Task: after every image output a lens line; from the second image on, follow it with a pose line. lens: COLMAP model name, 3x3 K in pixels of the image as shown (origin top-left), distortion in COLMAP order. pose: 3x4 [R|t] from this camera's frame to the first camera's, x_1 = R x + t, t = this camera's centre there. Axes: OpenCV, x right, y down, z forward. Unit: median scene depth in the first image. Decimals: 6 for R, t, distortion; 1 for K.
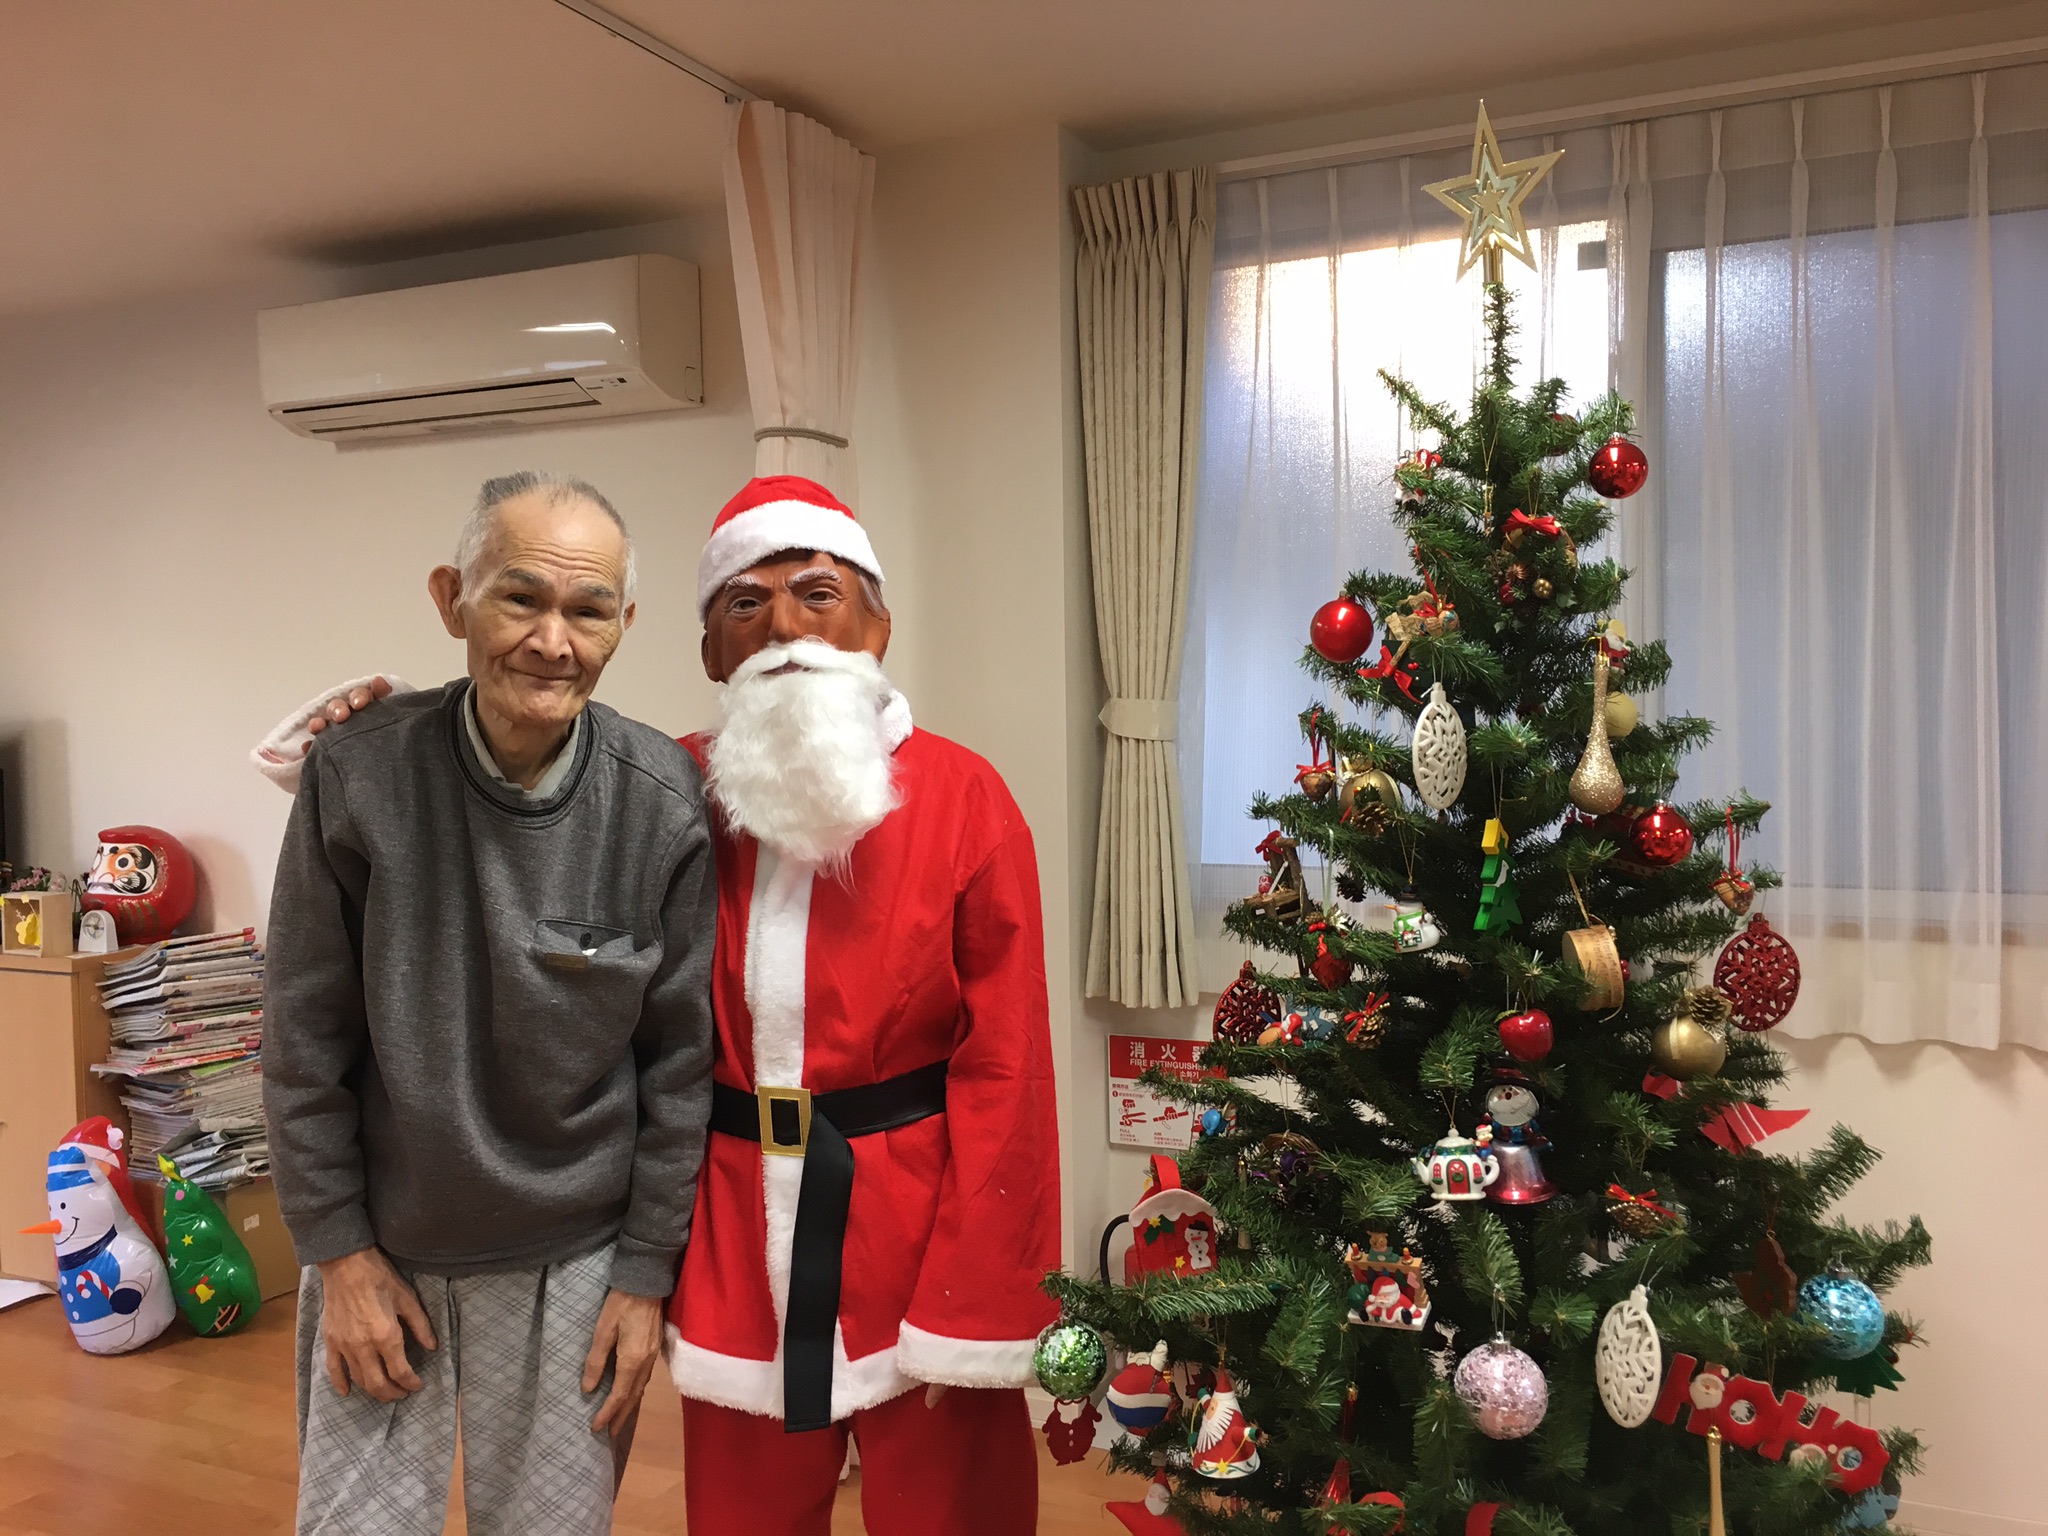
lens RADIAL K [[1749.4, 0, 1024.0], [0, 1749.4, 768.0], [0, 0, 1]] dist [0.089258, -0.114214]
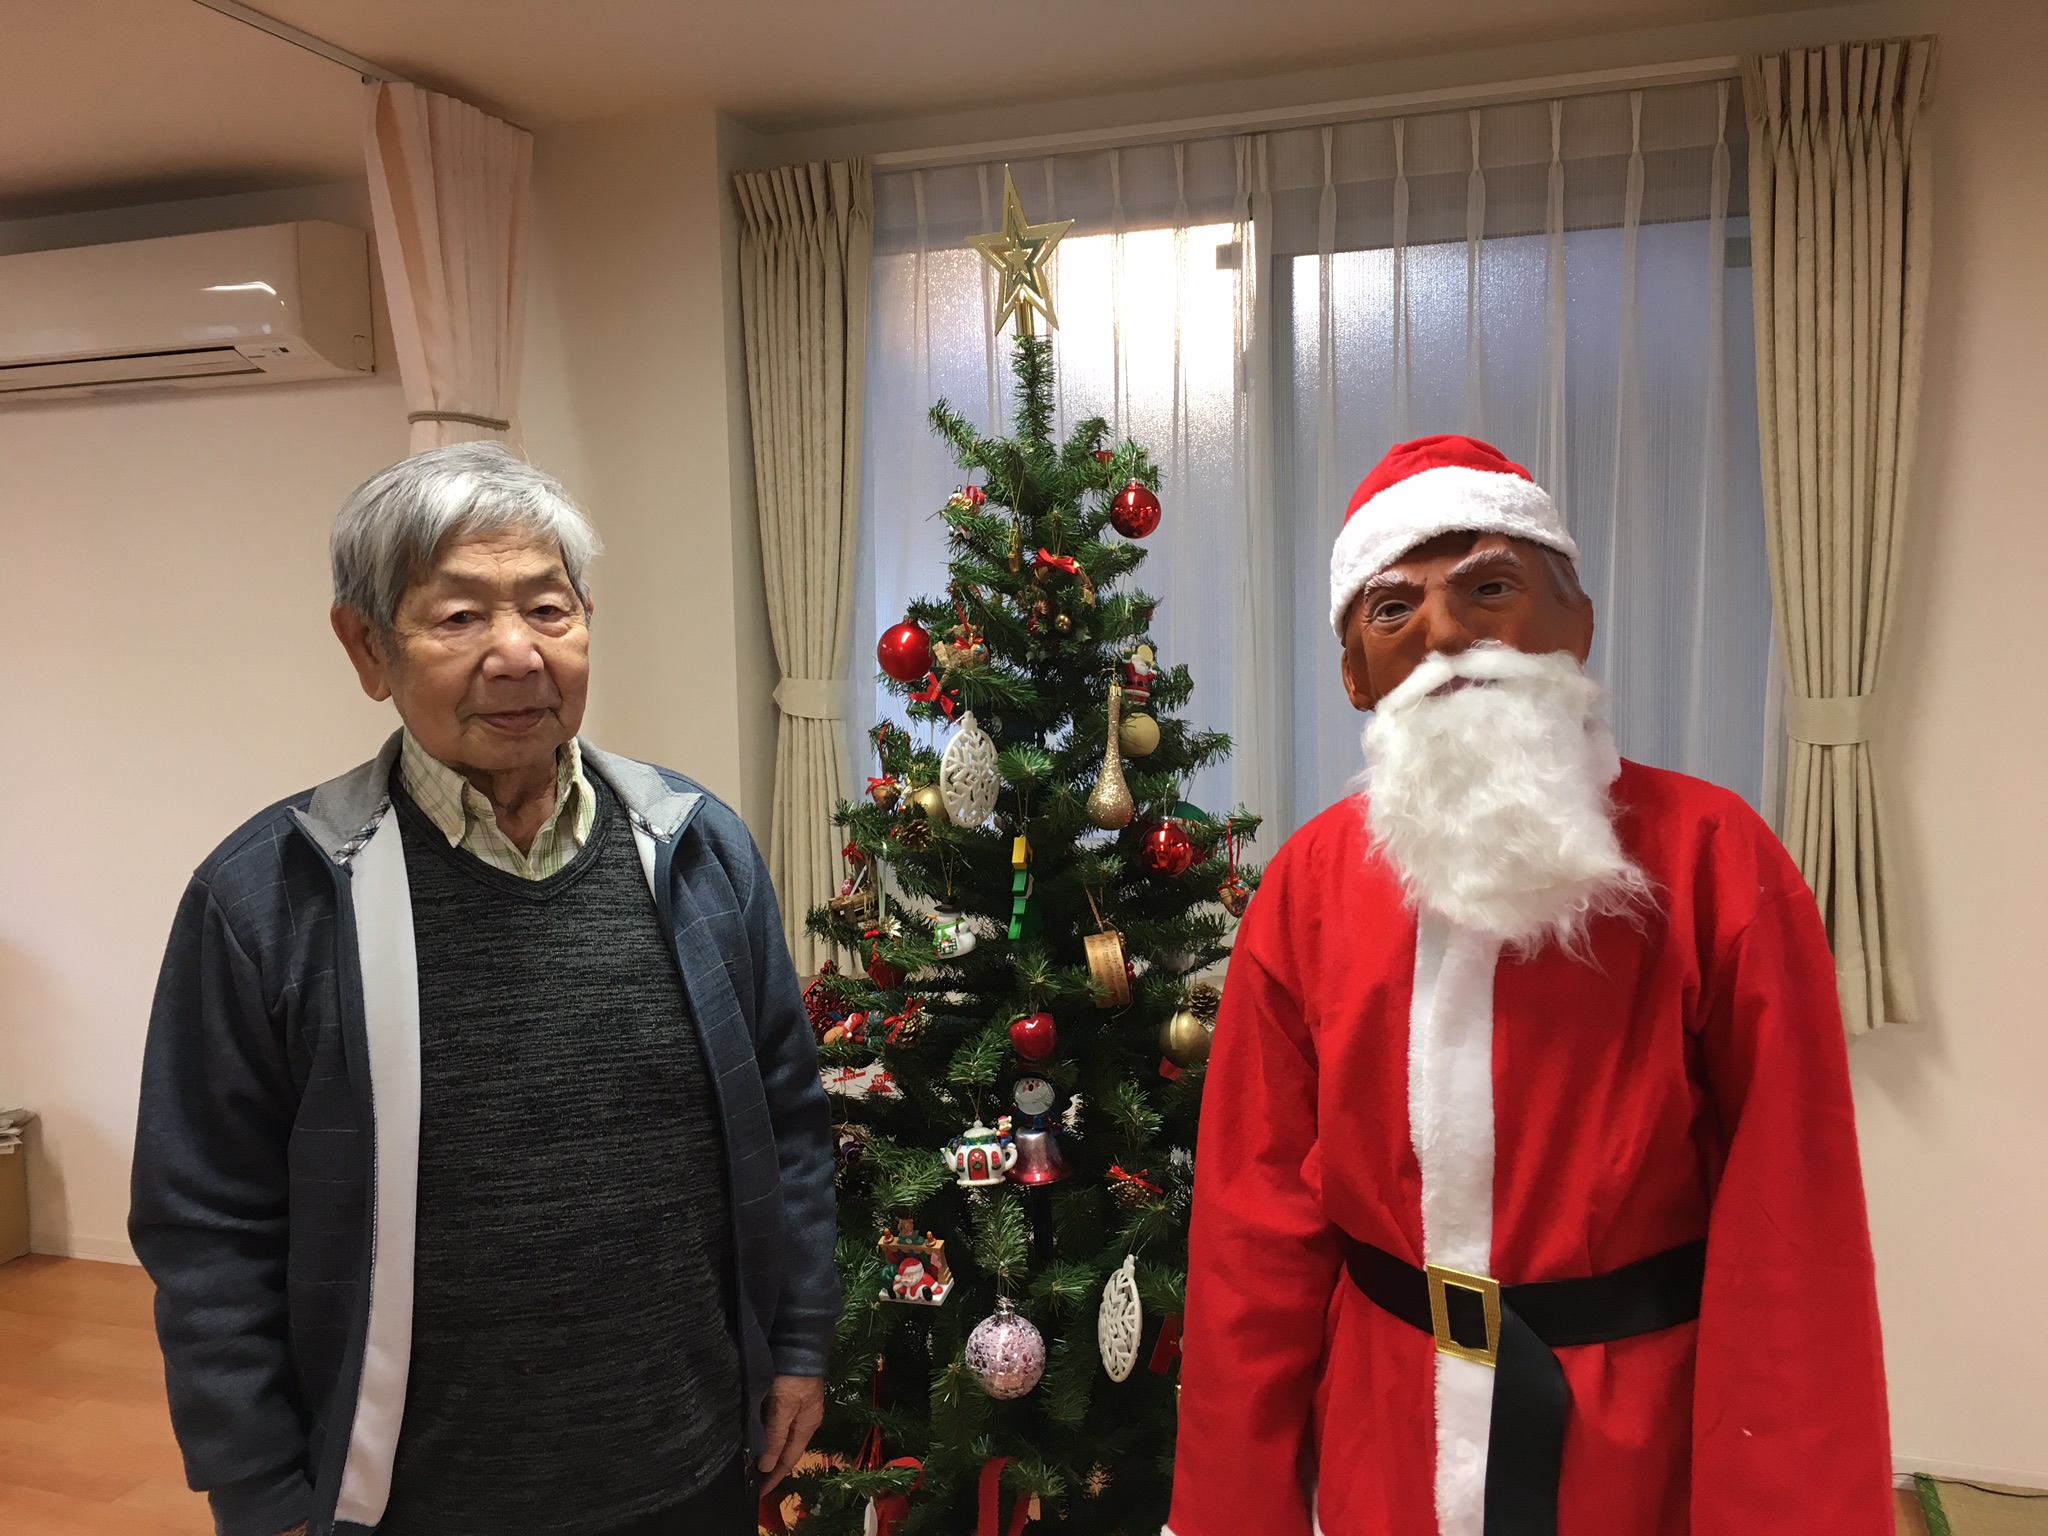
lens RADIAL K [[1748.2, 0, 1024.0], [0, 1748.2, 768.0], [0, 0, 1]] dist [0.072888, -0.080185]
pose [[0.993507, -0.014130, 0.112890, 0.137144], [0.009212, 0.998990, 0.043972, -0.056470], [-0.113397, -0.042647, 0.992634, -0.070929]]
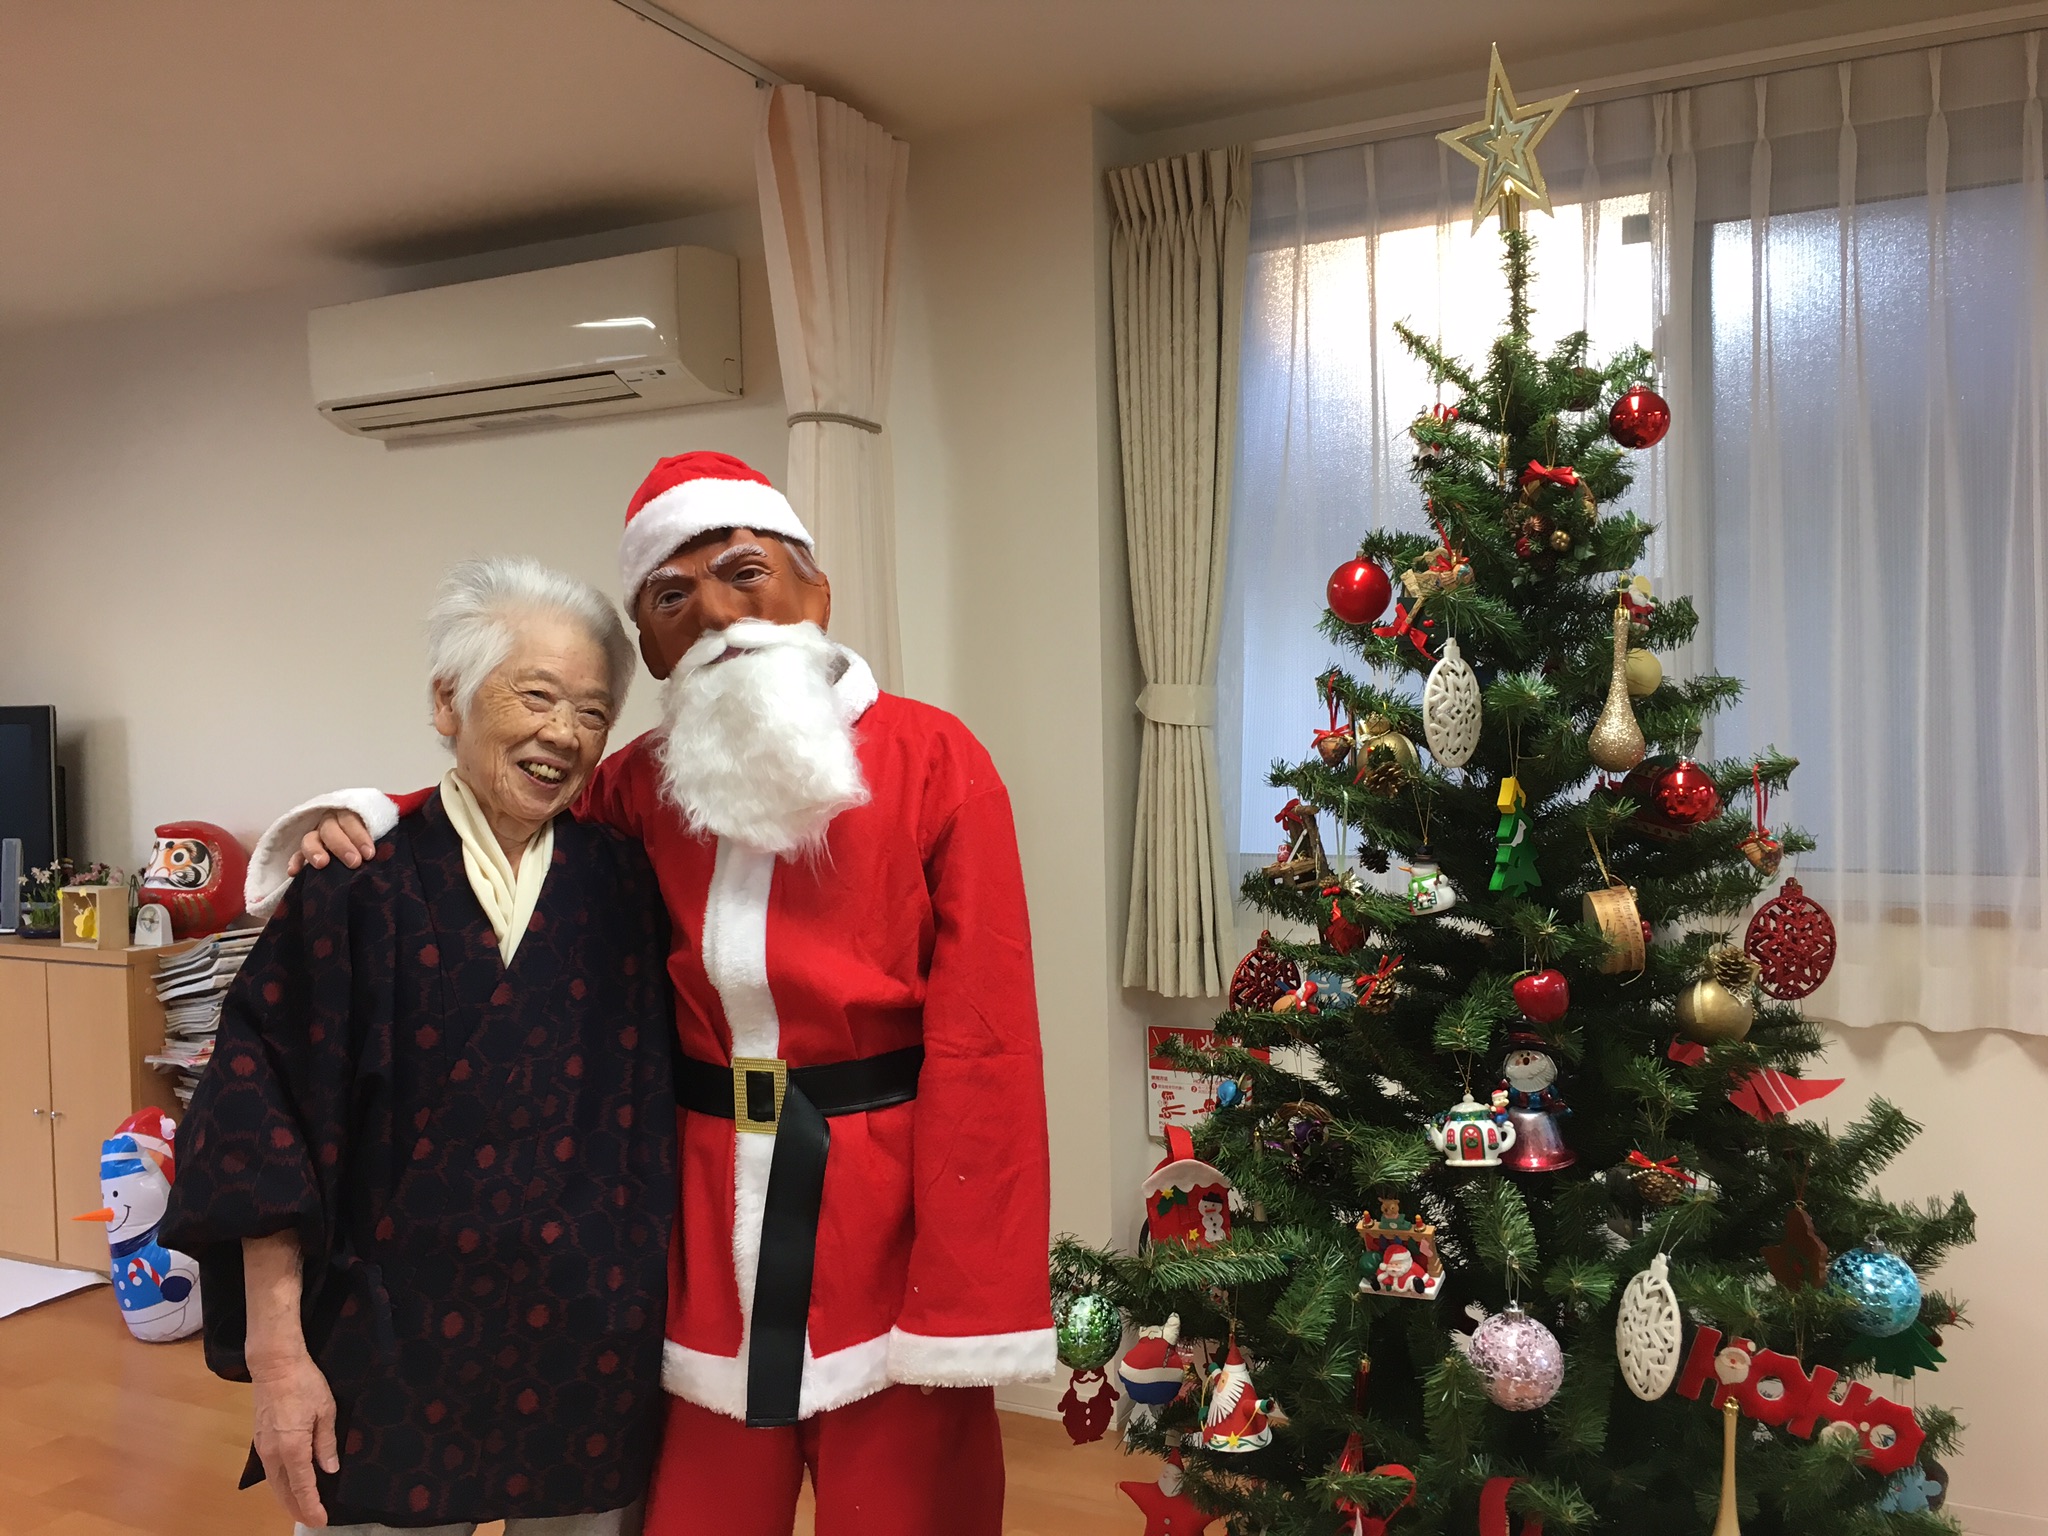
lens RADIAL K [[1752.2, 0, 1022.0], [0, 1752.2, 764.6], [0, 0, 1]] dist [0.090326, -0.119967]
pose [[0.999231, -0.002913, -0.039092, 0.032565], [0.002520, 0.999946, -0.010113, 0.028924], [0.039120, 0.010007, 0.999184, 0.013396]]
